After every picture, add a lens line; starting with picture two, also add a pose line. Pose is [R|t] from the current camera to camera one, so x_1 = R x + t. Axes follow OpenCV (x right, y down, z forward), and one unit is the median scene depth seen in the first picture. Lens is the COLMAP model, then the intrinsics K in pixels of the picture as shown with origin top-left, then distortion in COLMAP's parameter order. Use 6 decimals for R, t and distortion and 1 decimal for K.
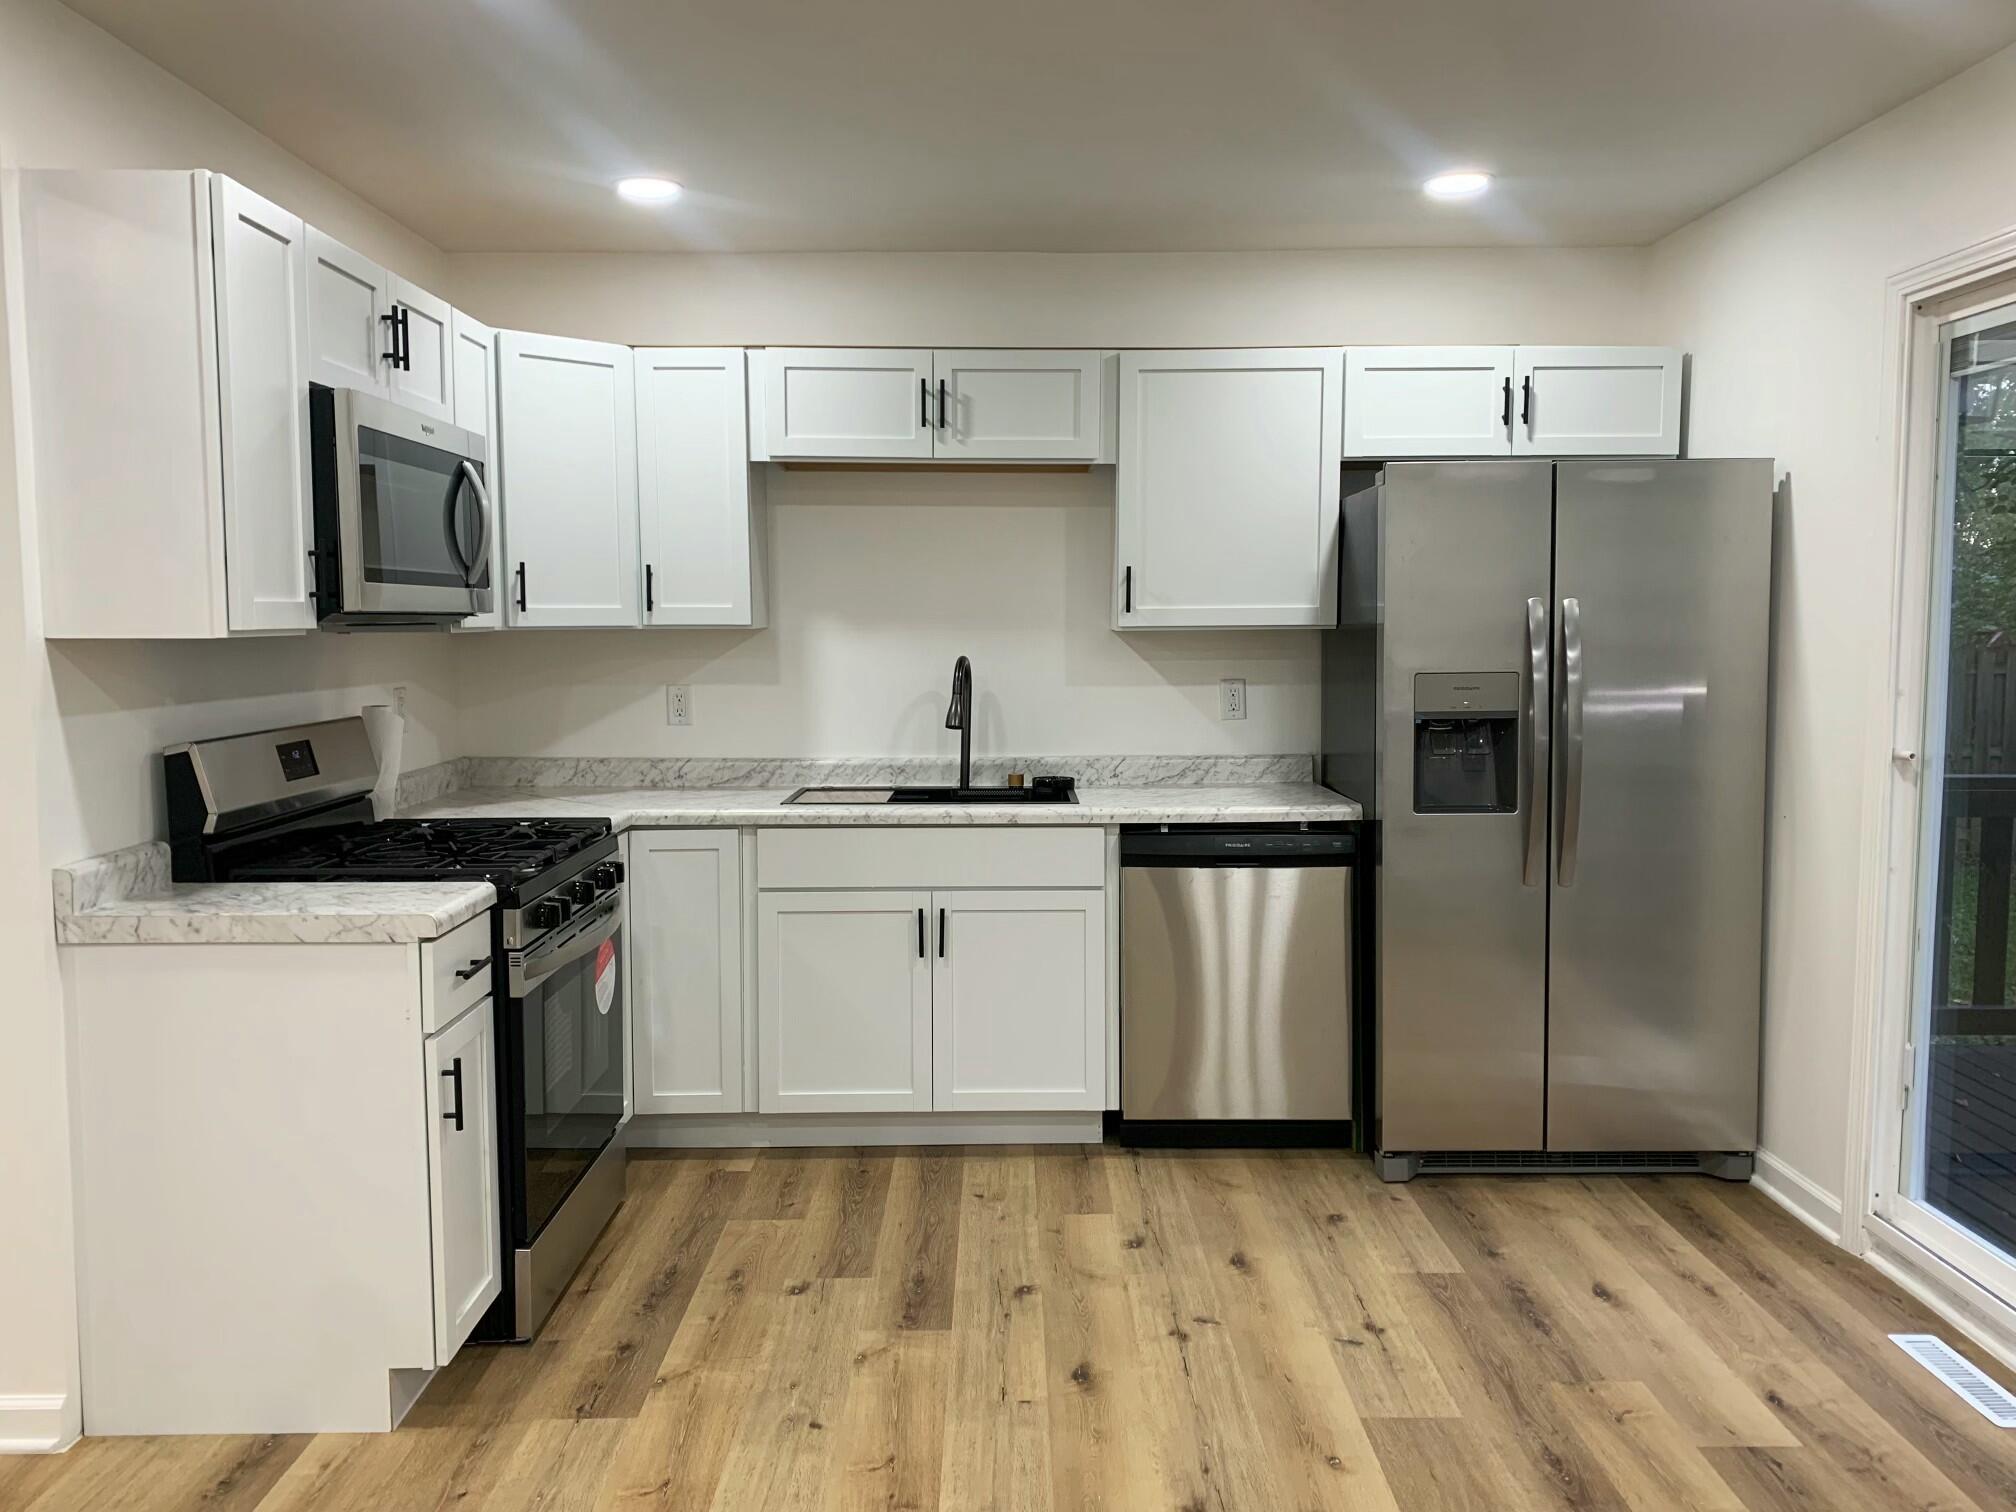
lens RADIAL K [[1536.6, 0, 1001.8], [0, 1536.6, 746.7], [0, 0, 1]] dist [0.014269, -0.007864]
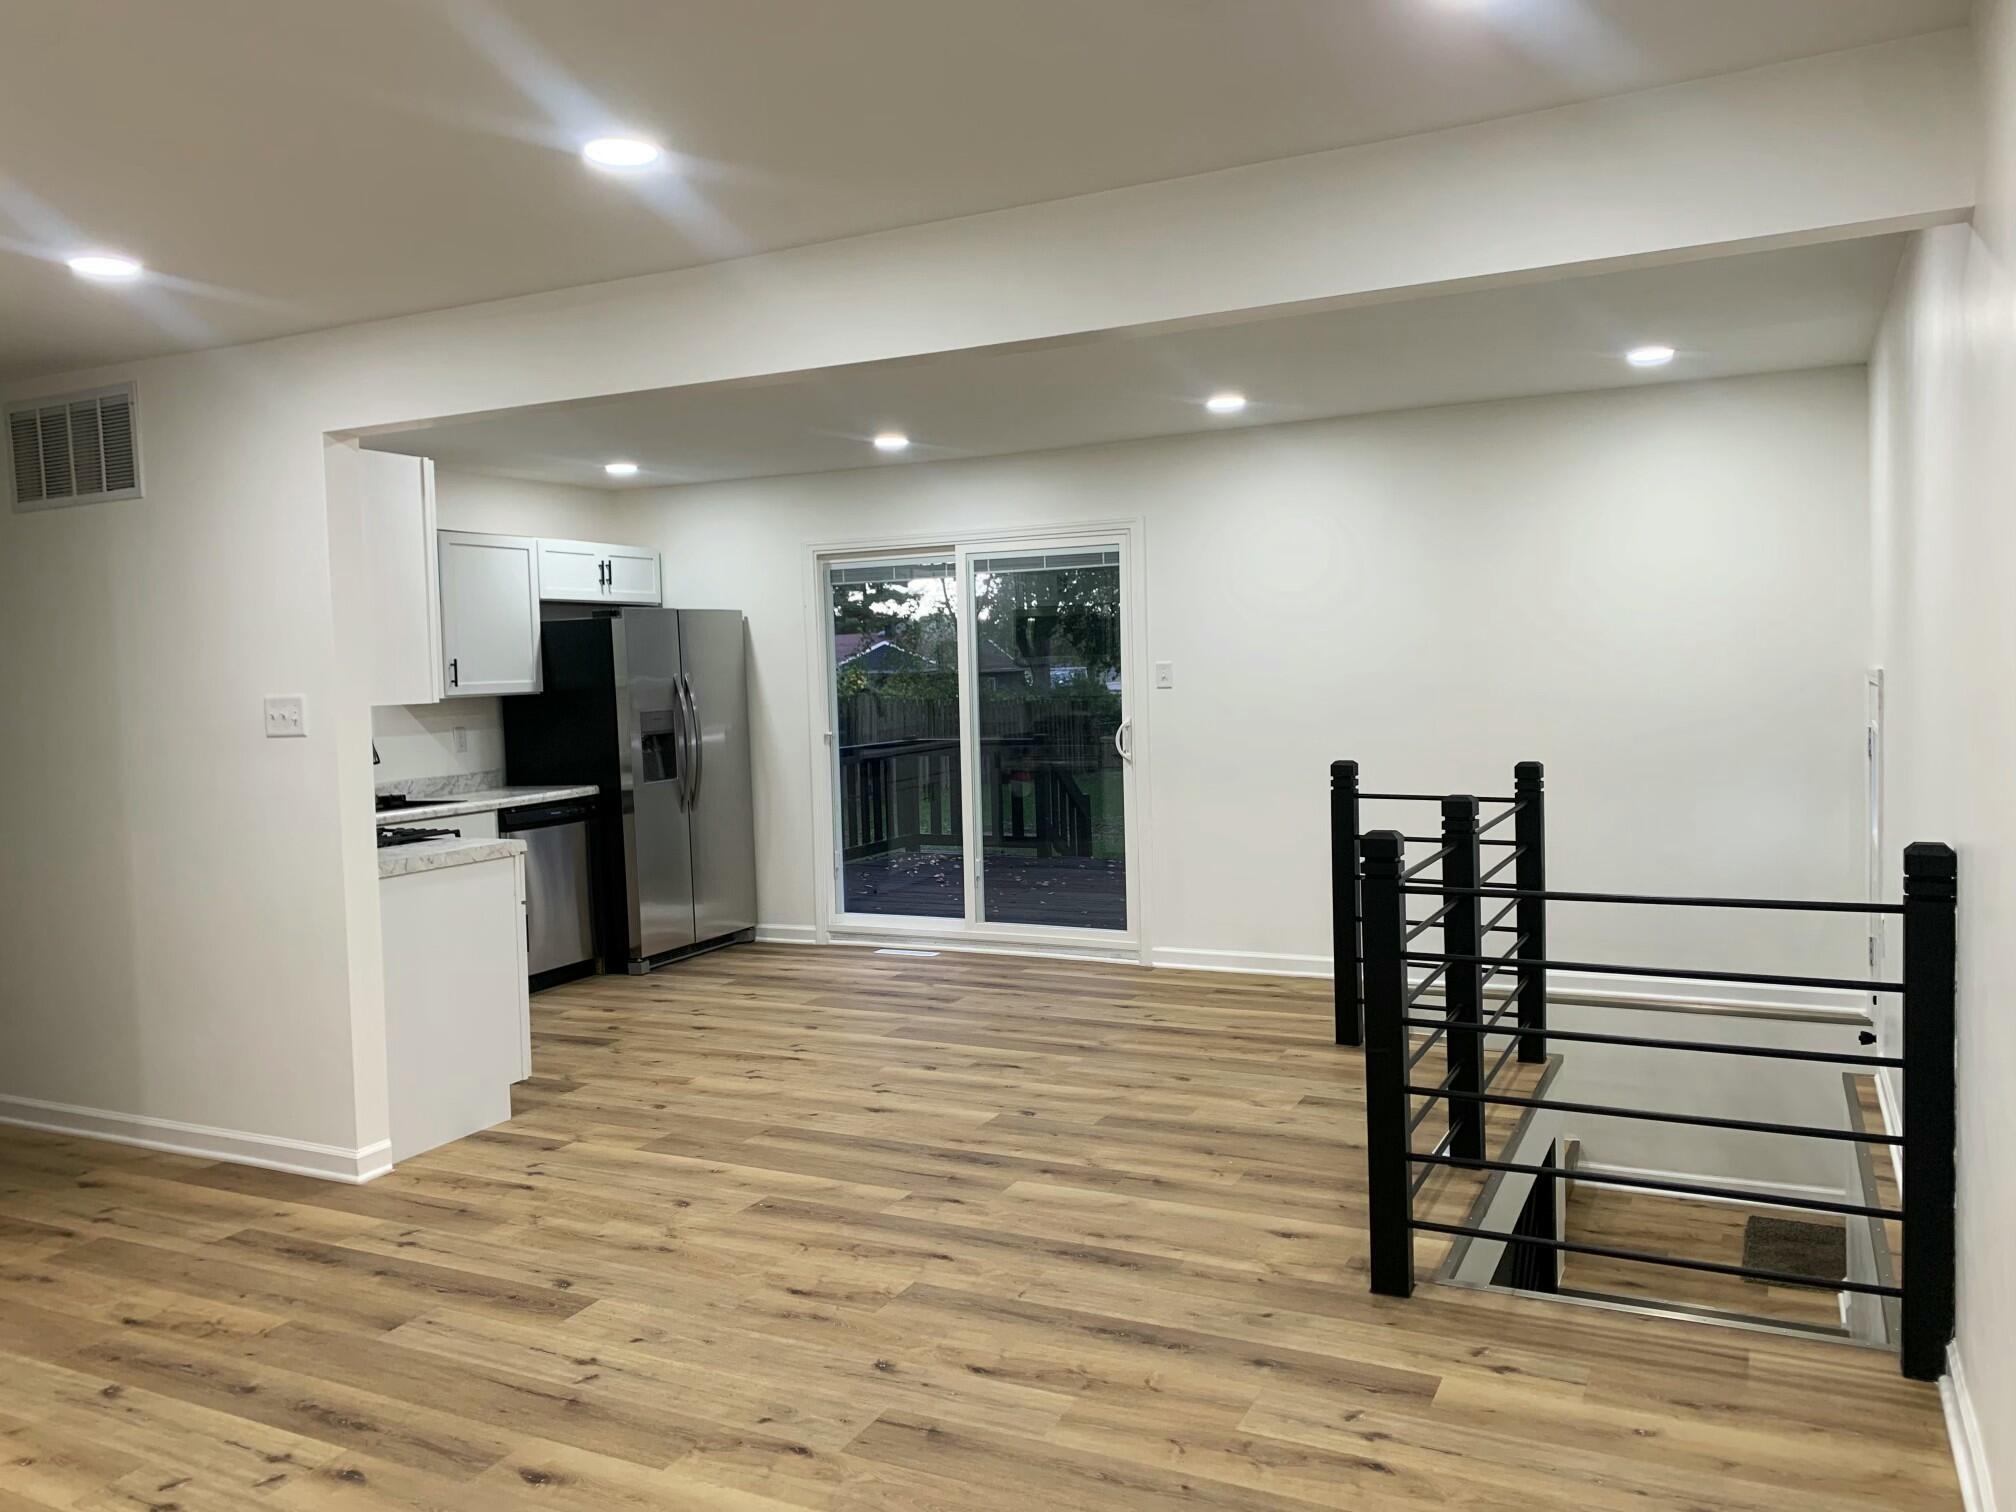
lens RADIAL K [[1536.6, 0, 1013.8], [0, 1536.6, 756.7], [0, 0, 1]] dist [0.014269, -0.007864]
pose [[0.437744, -0.063074, 0.896884, -1.286860], [0.106118, 0.994188, 0.018123, 0.024304], [-0.892815, 0.087243, 0.441894, -0.304988]]
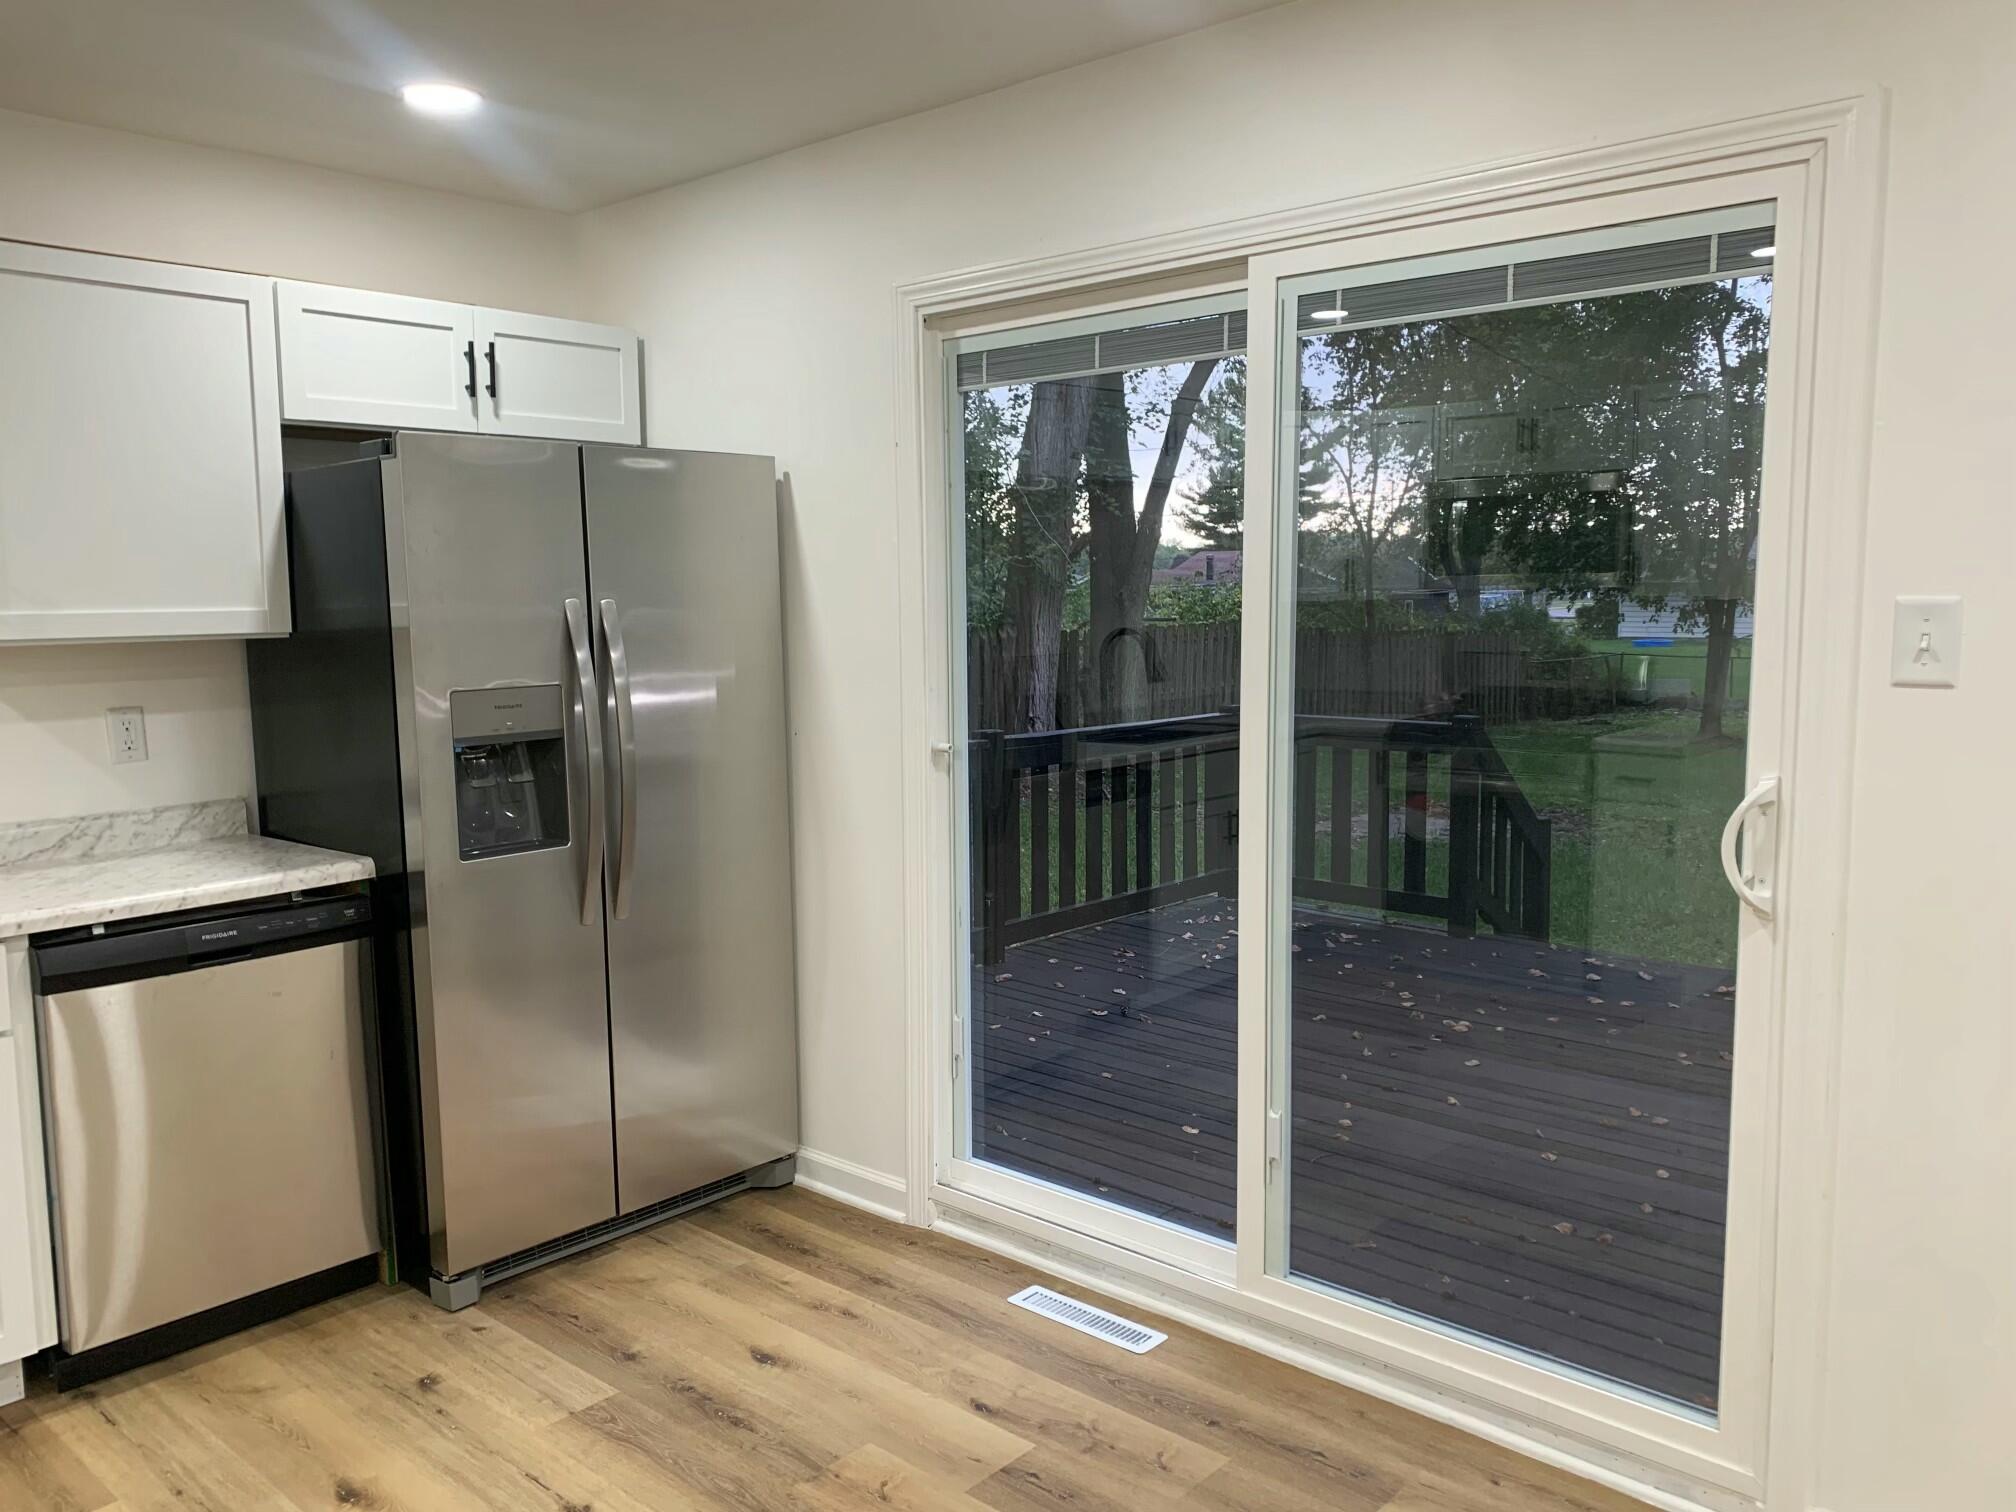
lens RADIAL K [[1536.6, 0, 990.6], [0, 1536.6, 752.4], [0, 0, 1]] dist [0.014269, -0.007864]
pose [[0.670769, -0.081429, 0.737183, -0.141844], [0.072321, 0.996399, 0.044256, -0.030619], [-0.738132, 0.023628, 0.674243, 0.230054]]
